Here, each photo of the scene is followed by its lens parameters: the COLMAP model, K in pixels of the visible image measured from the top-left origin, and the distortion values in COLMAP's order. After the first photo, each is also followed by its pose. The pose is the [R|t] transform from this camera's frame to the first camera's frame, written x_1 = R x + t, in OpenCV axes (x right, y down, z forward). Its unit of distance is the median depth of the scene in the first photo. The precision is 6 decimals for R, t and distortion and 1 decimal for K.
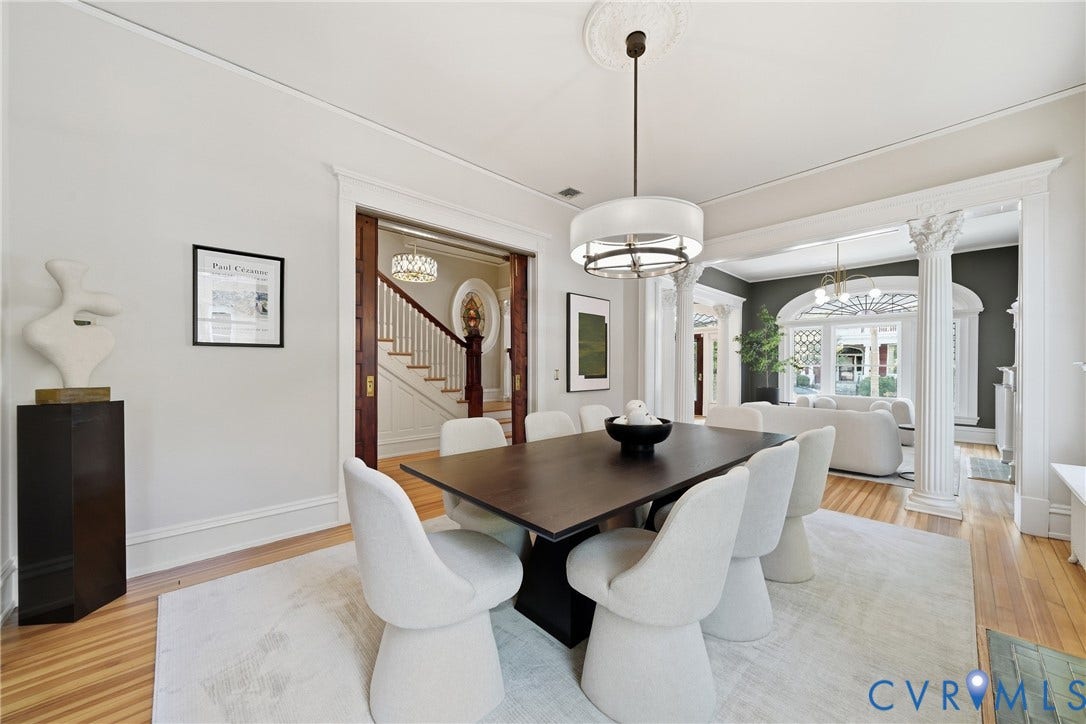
lens RADIAL K [[389.1, 0, 543.8], [0, 389.1, 367.4], [0, 0, 1]] dist [-0.000599, -0.000051]
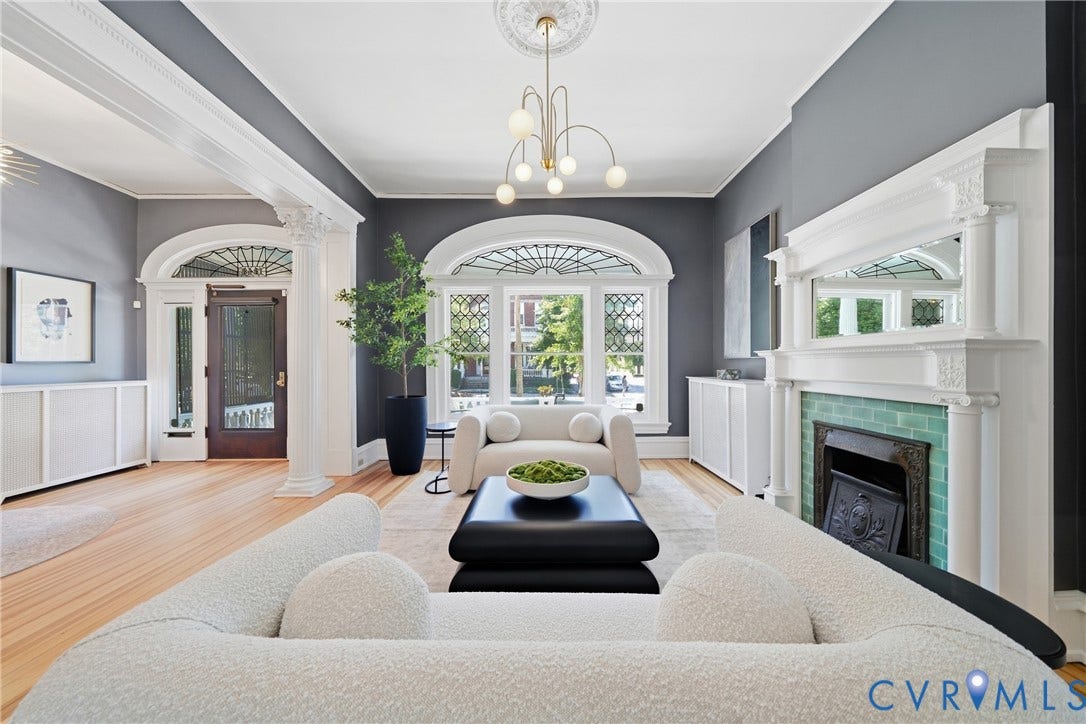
lens RADIAL K [[372.3, 0, 548.4], [0, 372.3, 363.5], [0, 0, 1]] dist [-0.000114, 0.000007]
pose [[0.675185, -0.008187, 0.737603, 0.346729], [0.008265, 0.999960, 0.003533, 0.008846], [-0.737602, 0.003711, 0.675225, 0.541074]]
